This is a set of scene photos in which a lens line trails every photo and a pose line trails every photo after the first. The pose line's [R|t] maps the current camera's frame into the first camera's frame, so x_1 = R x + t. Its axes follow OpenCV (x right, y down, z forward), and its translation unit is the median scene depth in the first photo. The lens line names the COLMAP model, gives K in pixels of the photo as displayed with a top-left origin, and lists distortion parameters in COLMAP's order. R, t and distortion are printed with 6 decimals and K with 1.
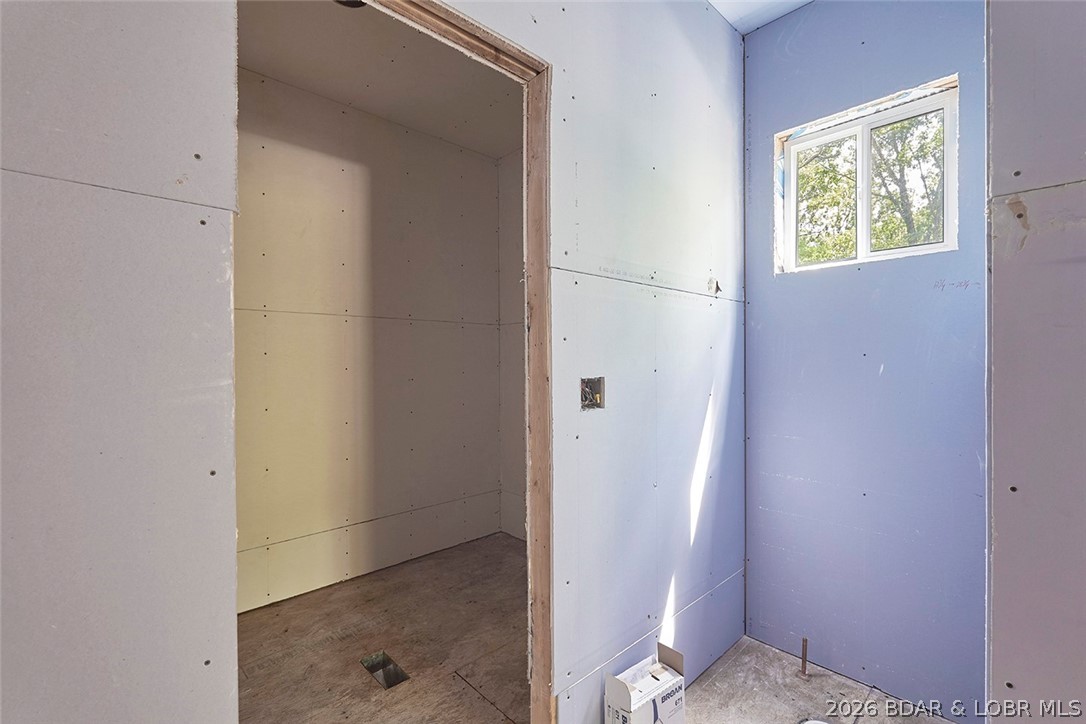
lens RADIAL K [[479.8, 0, 546.0], [0, 479.8, 366.6], [0, 0, 1]] dist [-0.002708, 0.000181]
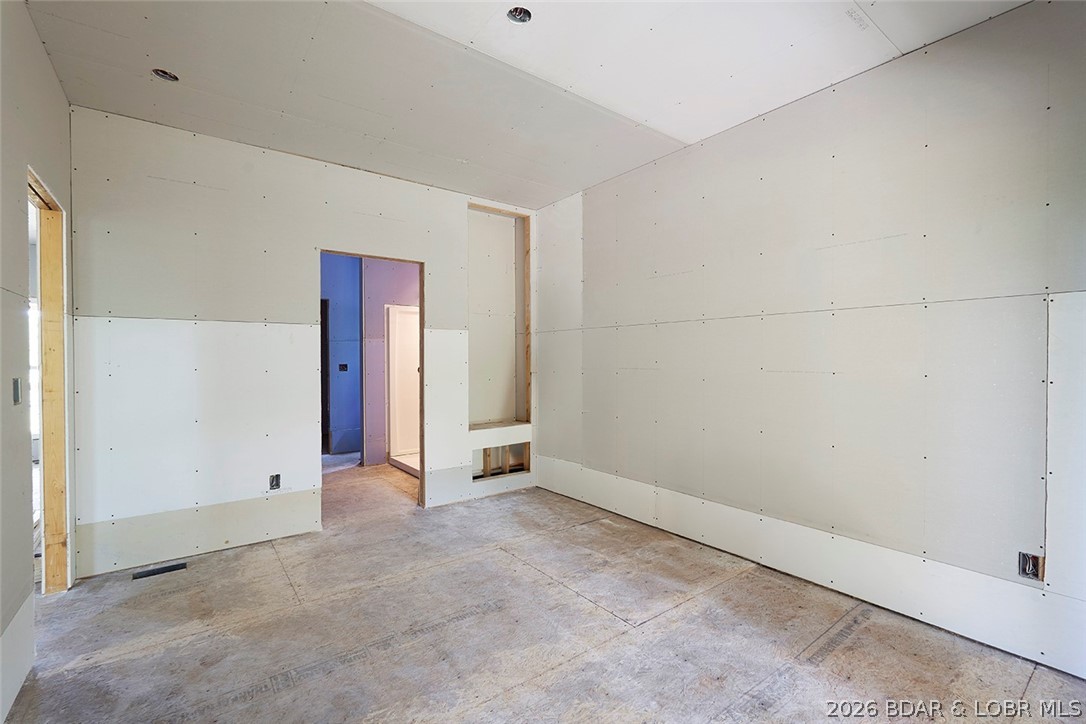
lens RADIAL K [[479.8, 0, 546.6], [0, 479.8, 362.8], [0, 0, 1]] dist [-0.002708, 0.000181]
pose [[0.994407, 0.000528, -0.105614, 1.926458], [-0.000569, 1.000000, -0.000358, 0.009565], [0.105614, 0.000416, 0.994407, -2.555784]]
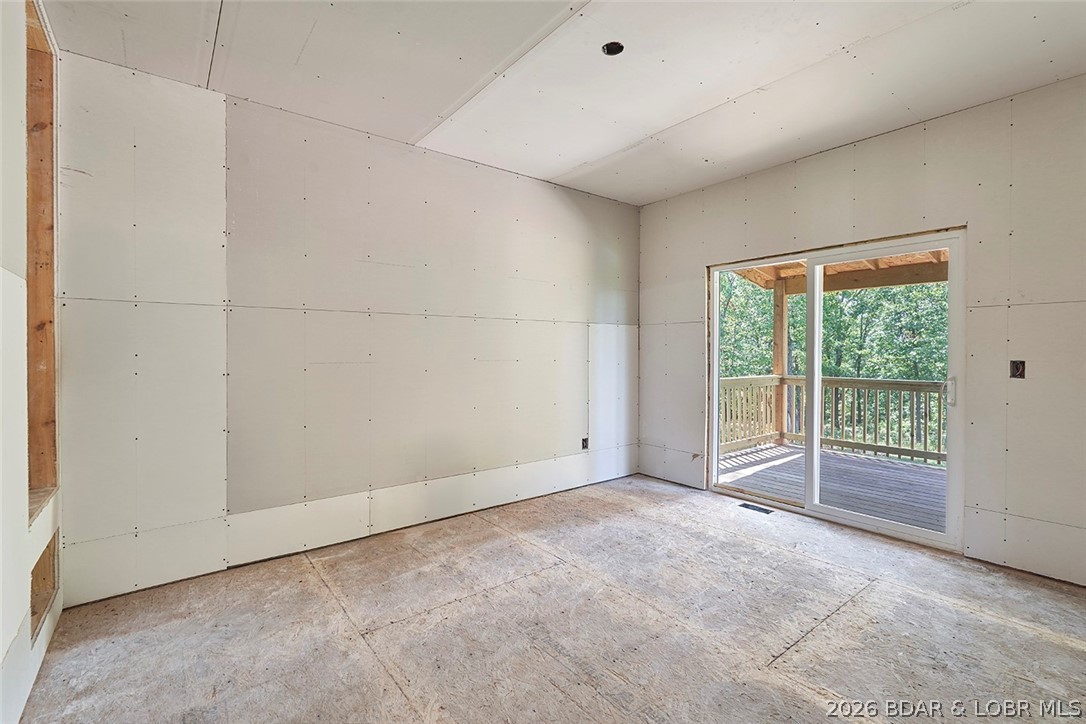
lens RADIAL K [[479.8, 0, 541.8], [0, 479.8, 353.8], [0, 0, 1]] dist [-0.002708, 0.000181]
pose [[0.091384, 0.000885, 0.995815, 0.461949], [0.011117, 0.999936, -0.001909, 0.014525], [-0.995754, 0.011245, 0.091369, -1.378741]]
